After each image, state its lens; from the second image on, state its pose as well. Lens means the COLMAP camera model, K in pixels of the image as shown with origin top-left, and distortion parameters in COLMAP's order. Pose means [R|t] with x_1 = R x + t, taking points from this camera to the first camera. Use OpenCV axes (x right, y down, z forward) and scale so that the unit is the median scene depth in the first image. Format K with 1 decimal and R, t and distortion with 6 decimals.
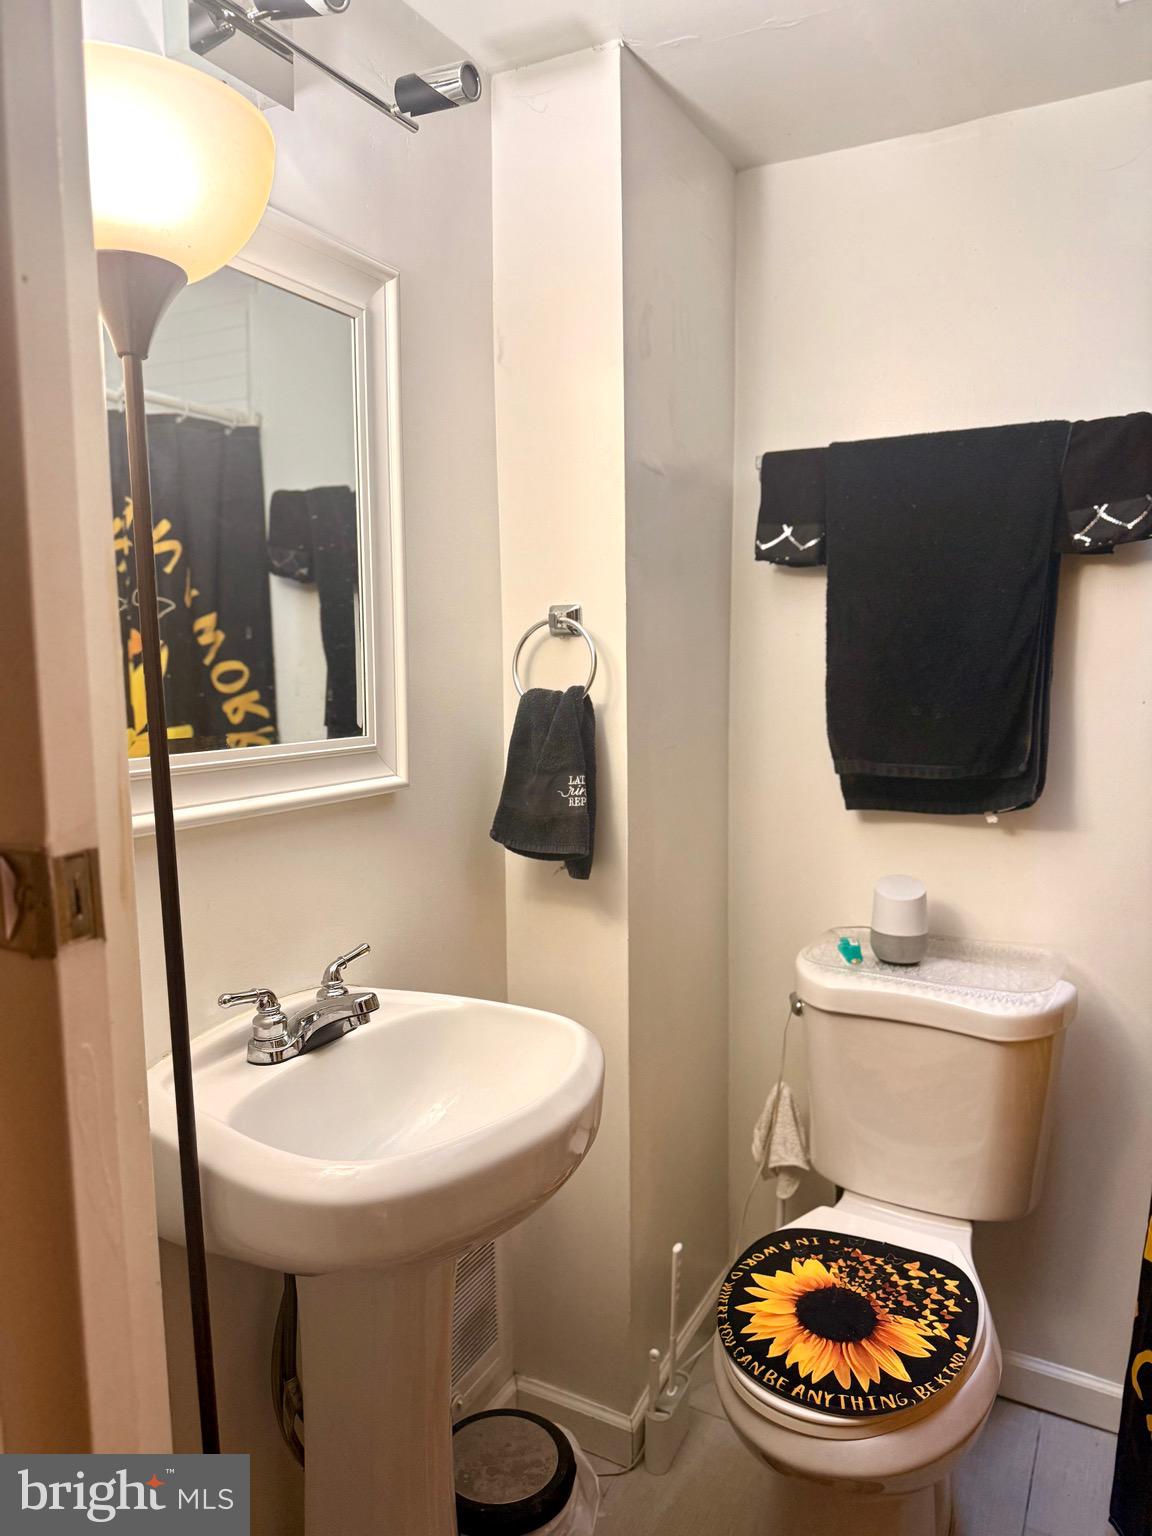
lens RADIAL K [[1104.9, 0, 580.9], [0, 1104.9, 794.8], [0, 0, 1]] dist [0.080306, -0.121640]
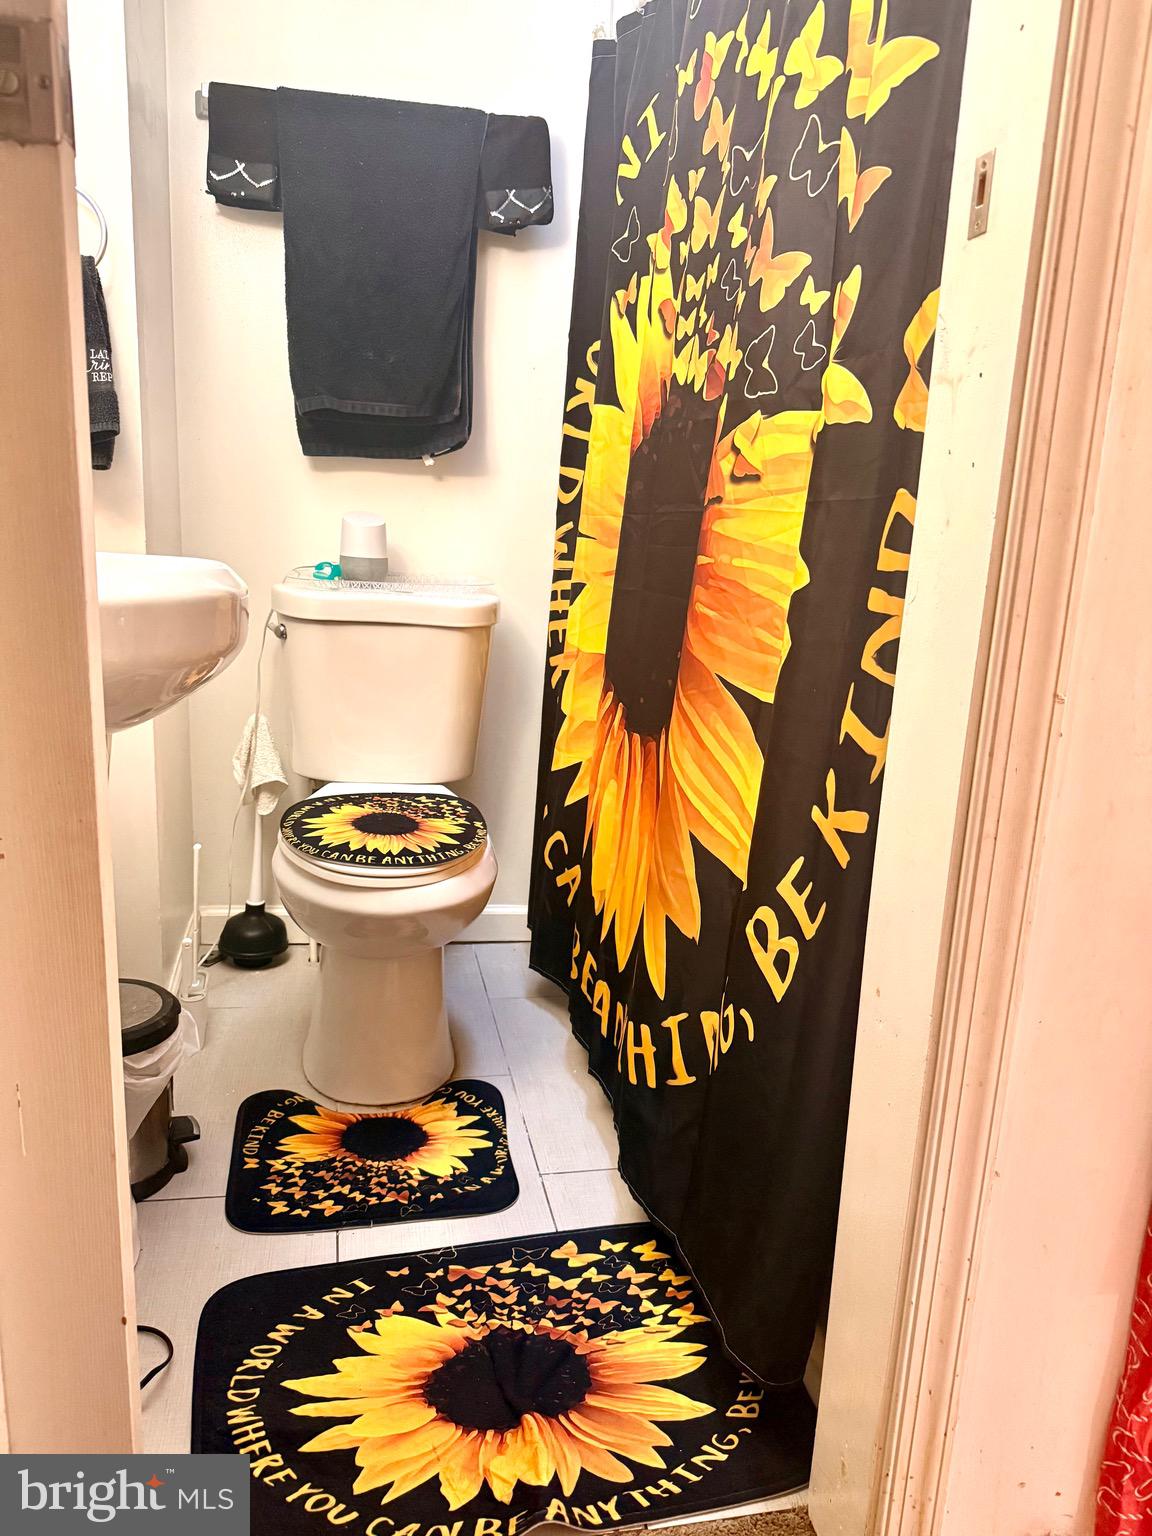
lens RADIAL K [[1104.9, 0, 580.9], [0, 1104.9, 794.8], [0, 0, 1]] dist [0.080306, -0.121640]
pose [[0.765999, -0.104866, 0.634231, -0.328134], [0.030483, 0.991420, 0.127108, 0.246288], [-0.642119, -0.078031, 0.762624, -0.057160]]
